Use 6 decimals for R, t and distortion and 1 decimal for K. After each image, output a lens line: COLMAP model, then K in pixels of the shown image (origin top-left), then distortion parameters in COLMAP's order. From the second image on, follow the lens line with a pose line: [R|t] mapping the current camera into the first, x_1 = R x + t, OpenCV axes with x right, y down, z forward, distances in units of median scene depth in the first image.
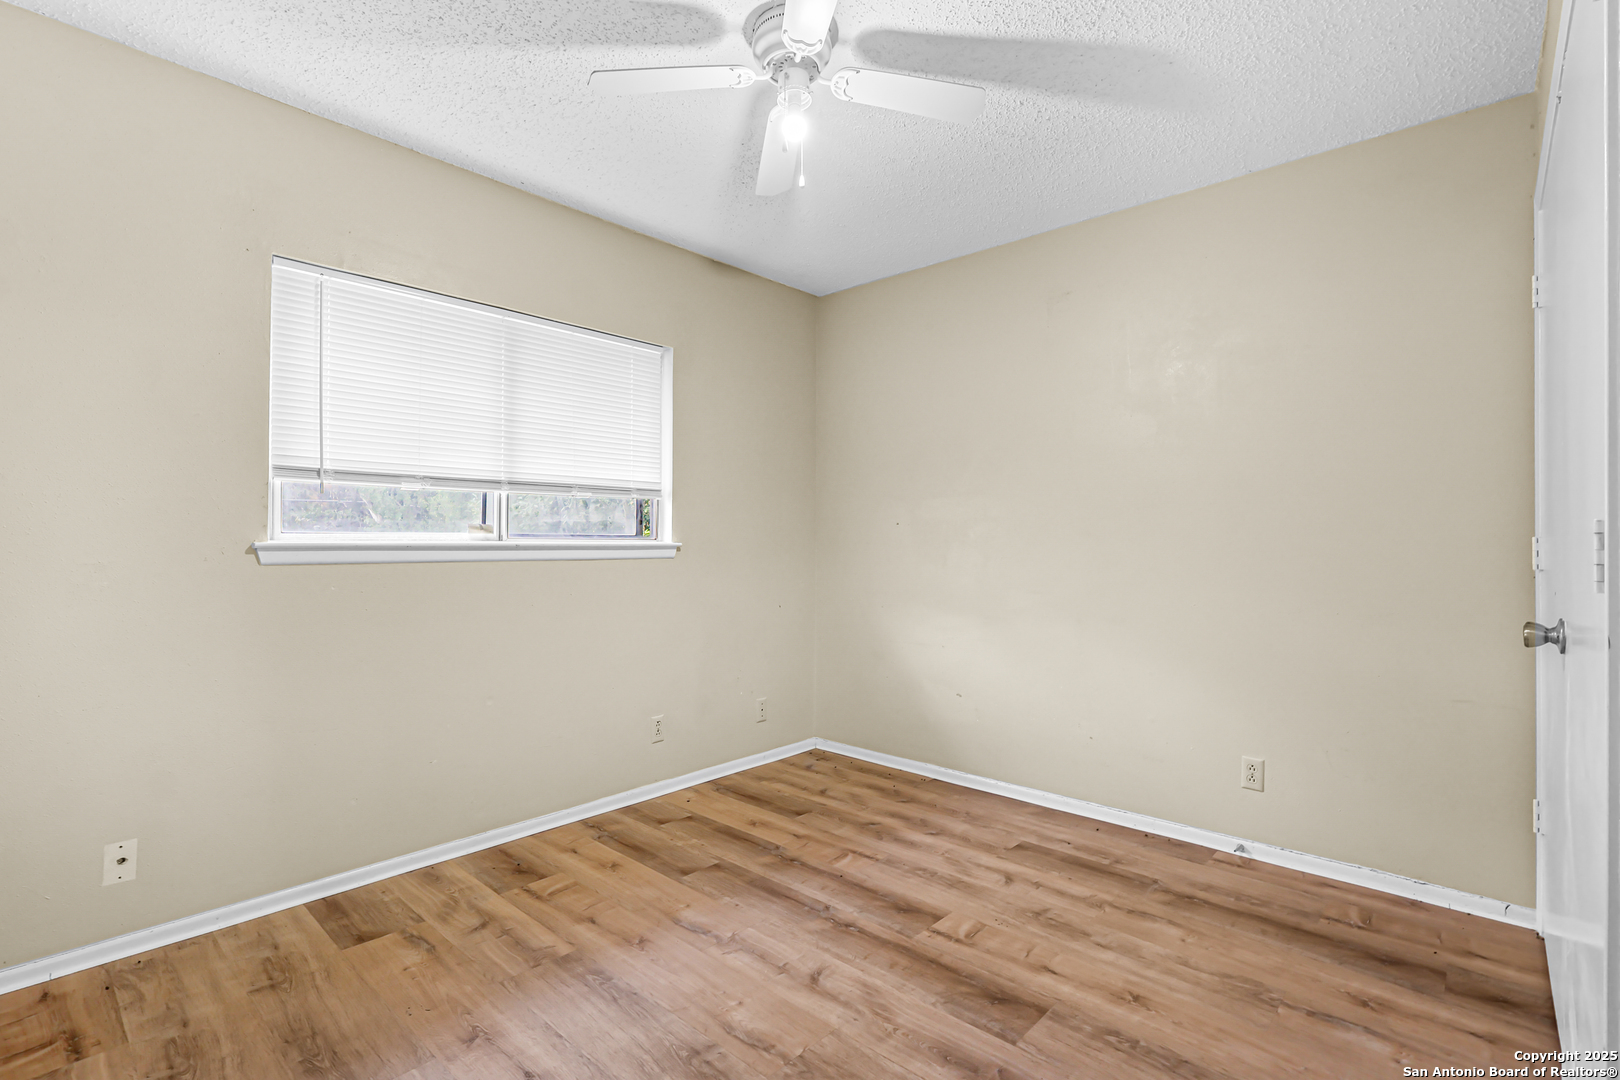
lens RADIAL K [[749.8, 0, 805.3], [0, 749.8, 541.9], [0, 0, 1]] dist [-0.001779, 0.000896]
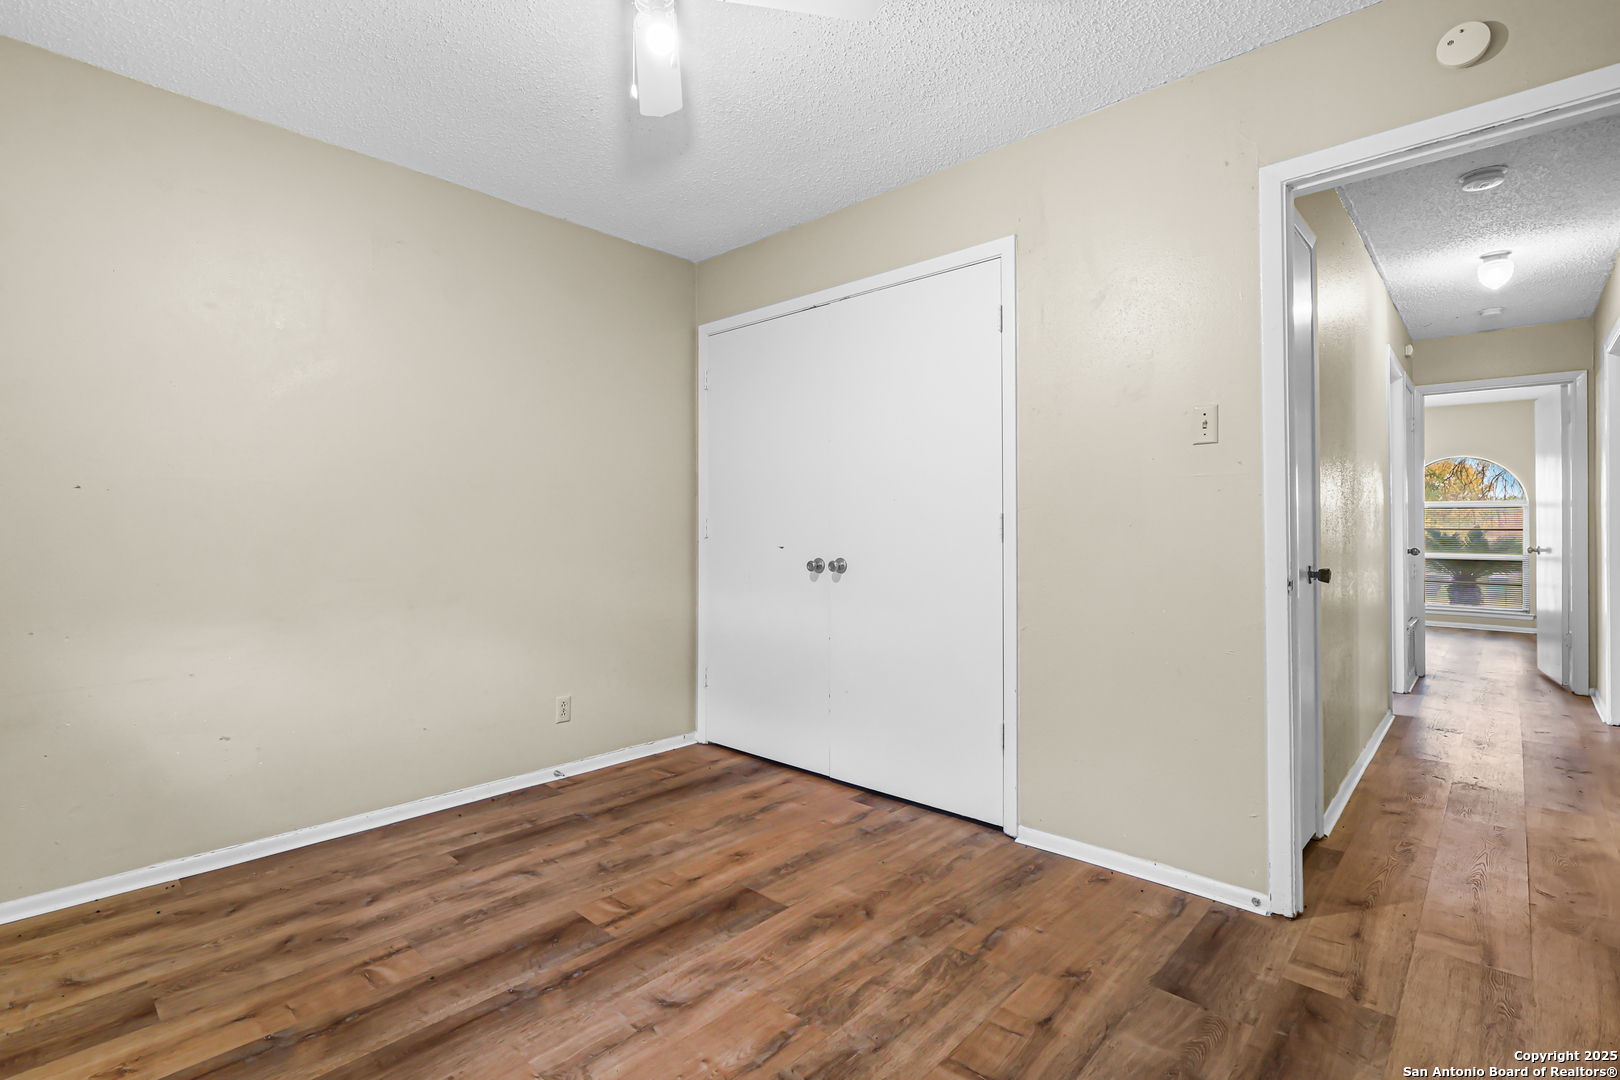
lens RADIAL K [[749.8, 0, 805.3], [0, 749.8, 541.9], [0, 0, 1]] dist [-0.001779, 0.000896]
pose [[0.010342, -0.022517, 0.999693, -0.679870], [-0.004943, 0.999733, 0.022569, 0.006360], [-0.999934, -0.005175, 0.010228, 0.650525]]
